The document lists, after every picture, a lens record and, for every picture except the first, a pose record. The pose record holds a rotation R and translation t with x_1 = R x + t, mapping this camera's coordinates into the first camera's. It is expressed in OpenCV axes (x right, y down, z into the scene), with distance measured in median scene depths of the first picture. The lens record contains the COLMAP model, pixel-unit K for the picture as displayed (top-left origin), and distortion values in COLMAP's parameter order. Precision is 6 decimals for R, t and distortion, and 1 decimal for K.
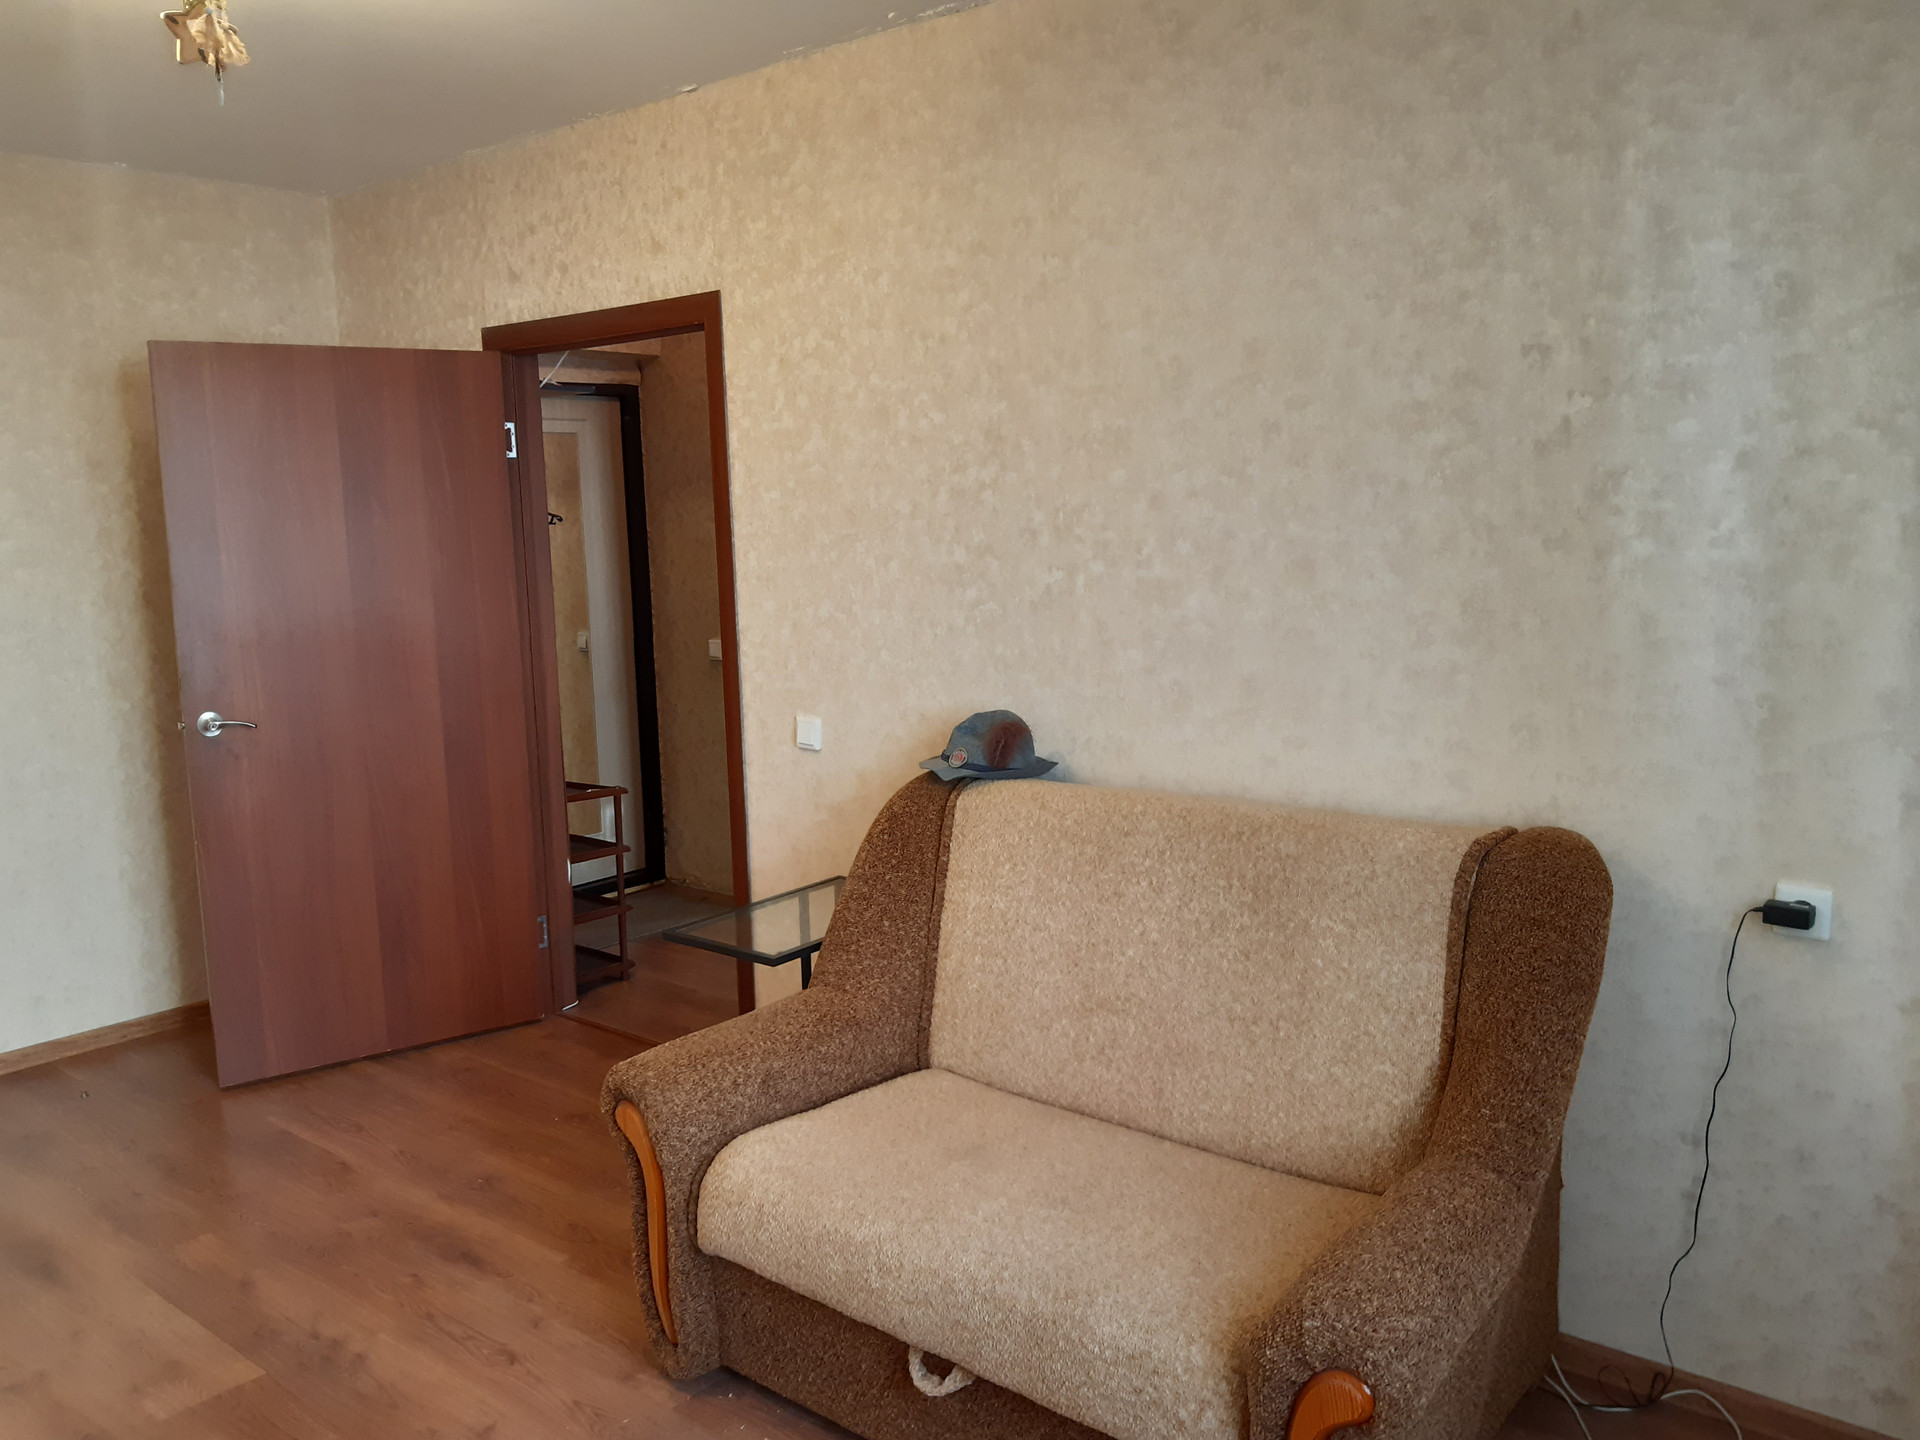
lens RADIAL K [[1498.0, 0, 969.0], [0, 1498.0, 715.0], [0, 0, 1]] dist [0.057302, -0.113645]
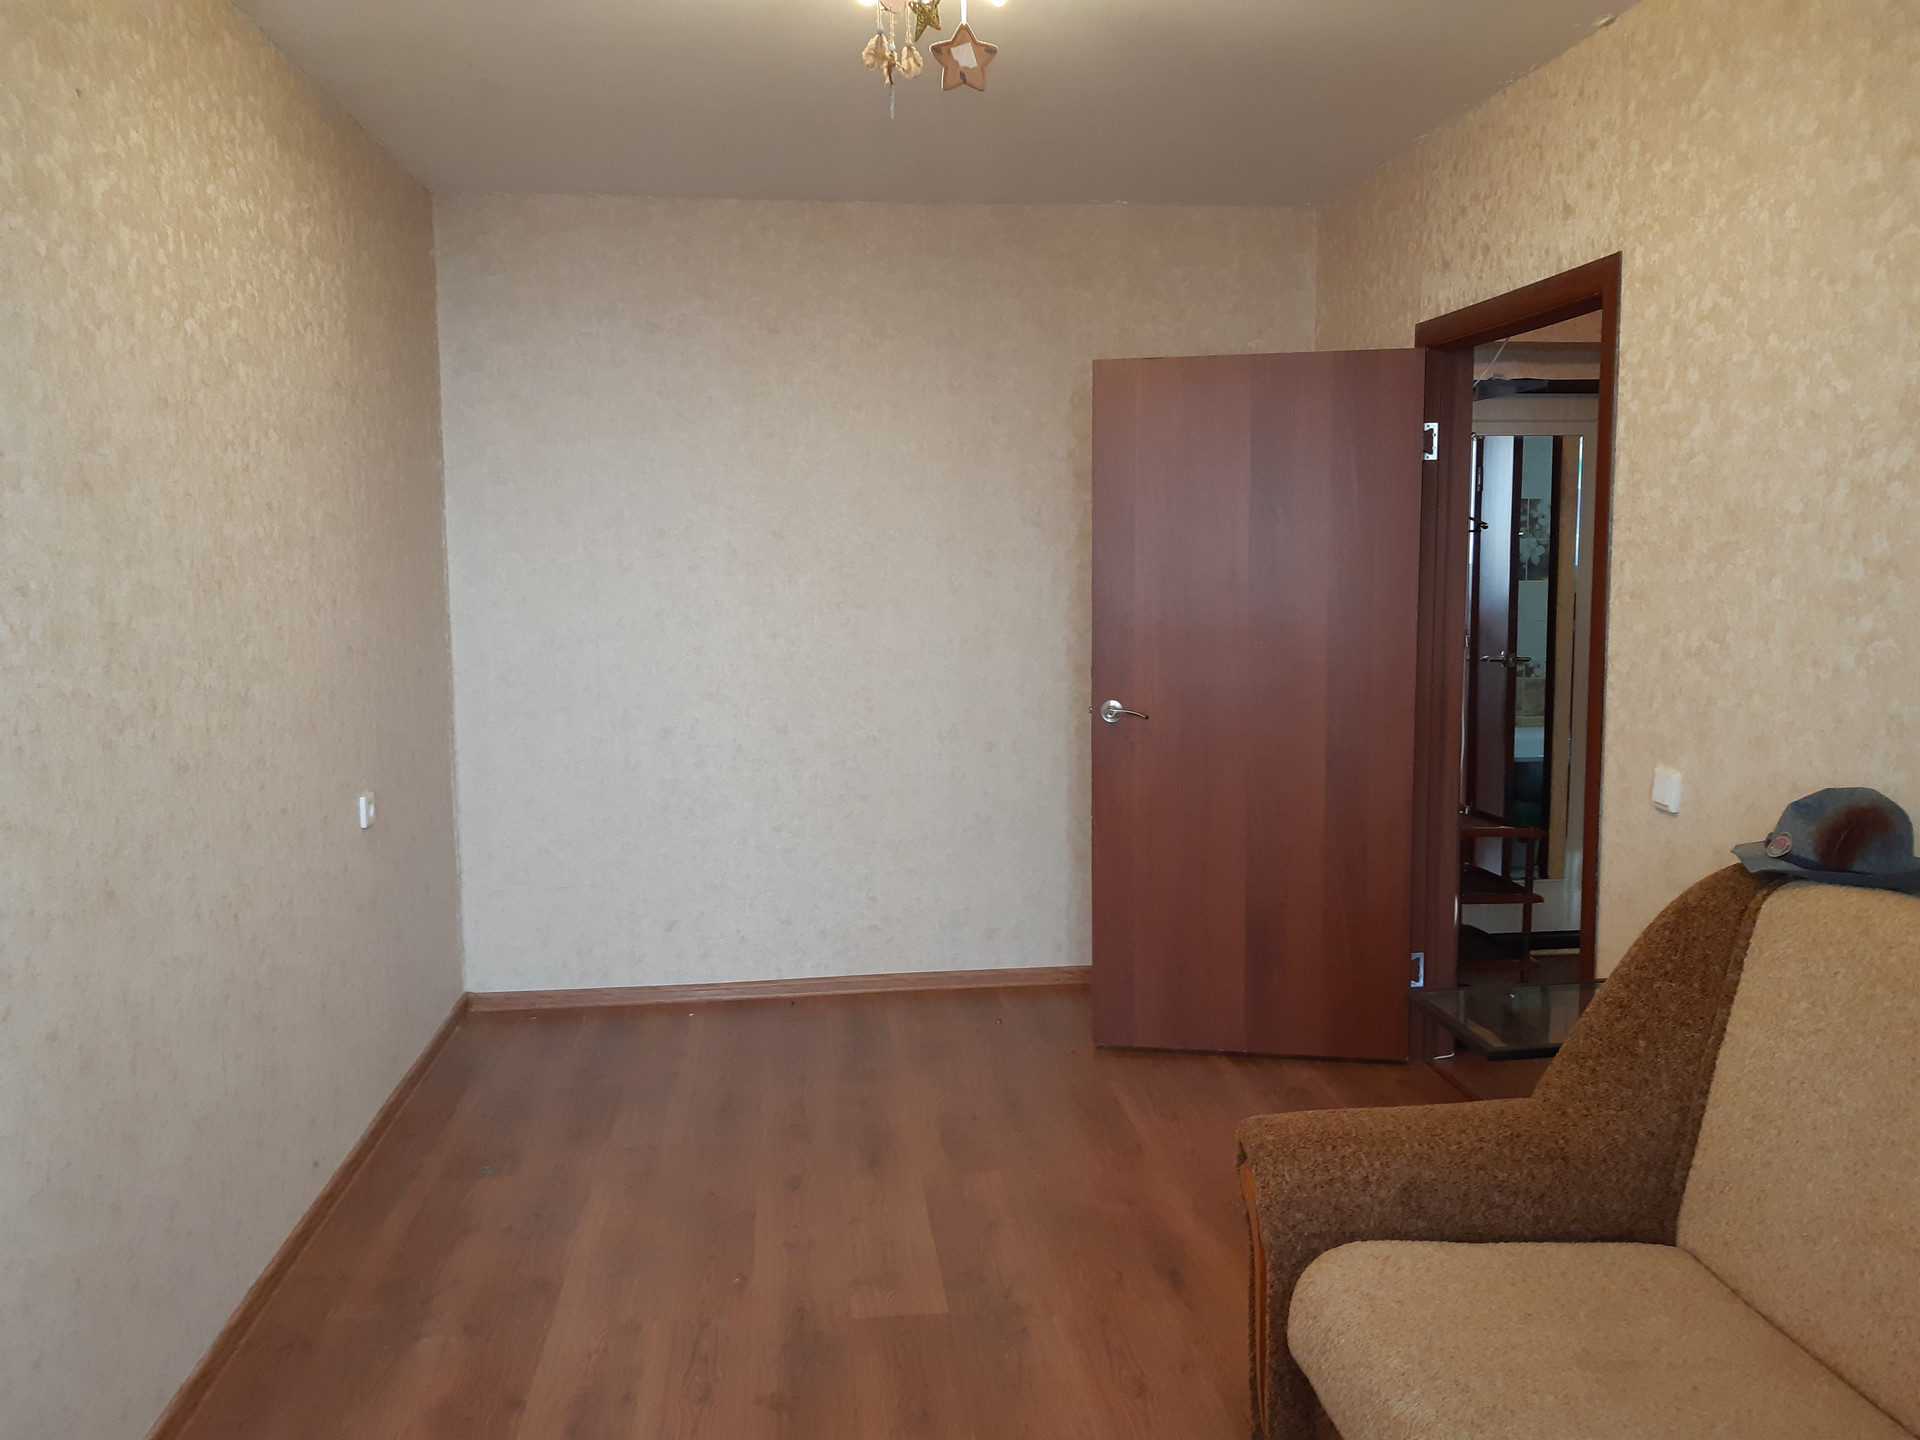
lens RADIAL K [[1498.0, 0, 937.2], [0, 1498.0, 698.3], [0, 0, 1]] dist [0.057302, -0.113645]
pose [[0.705495, 0.087525, -0.703290, 0.189316], [-0.103409, 0.994437, 0.020025, -0.013063], [0.701130, 0.058599, 0.710621, 0.160699]]
